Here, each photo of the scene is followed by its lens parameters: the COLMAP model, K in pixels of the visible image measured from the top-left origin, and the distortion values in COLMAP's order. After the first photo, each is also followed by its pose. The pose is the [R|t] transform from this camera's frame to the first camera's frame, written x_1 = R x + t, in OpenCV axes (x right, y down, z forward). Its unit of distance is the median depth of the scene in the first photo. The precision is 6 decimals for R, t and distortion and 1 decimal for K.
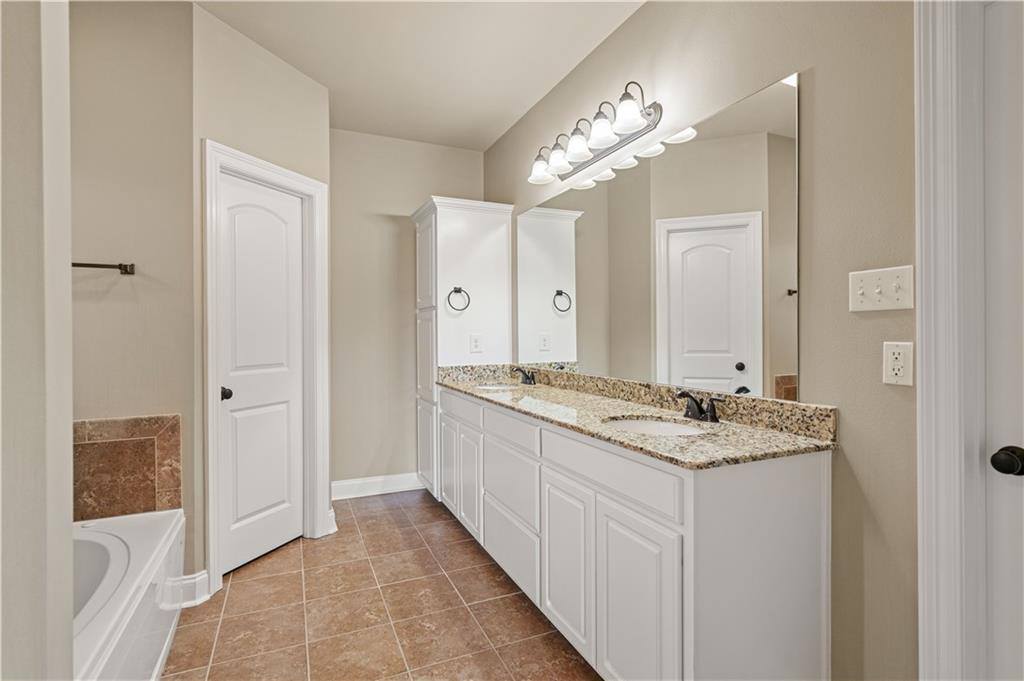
lens RADIAL K [[495.9, 0, 510.6], [0, 495.9, 329.0], [0, 0, 1]] dist [-0.003094, 0.000274]
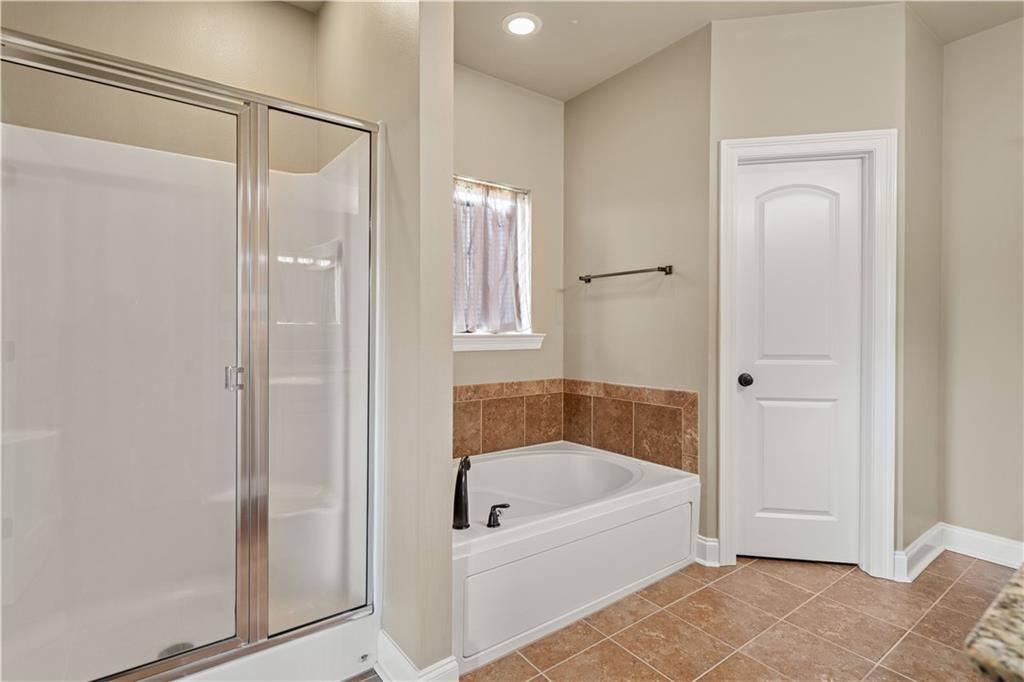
lens RADIAL K [[495.9, 0, 510.6], [0, 495.9, 329.5], [0, 0, 1]] dist [-0.003094, 0.000274]
pose [[0.199740, 0.000158, -0.979849, 0.365438], [0.003654, 0.999993, 0.000906, 0.025856], [0.979842, -0.003761, 0.199738, 0.351717]]
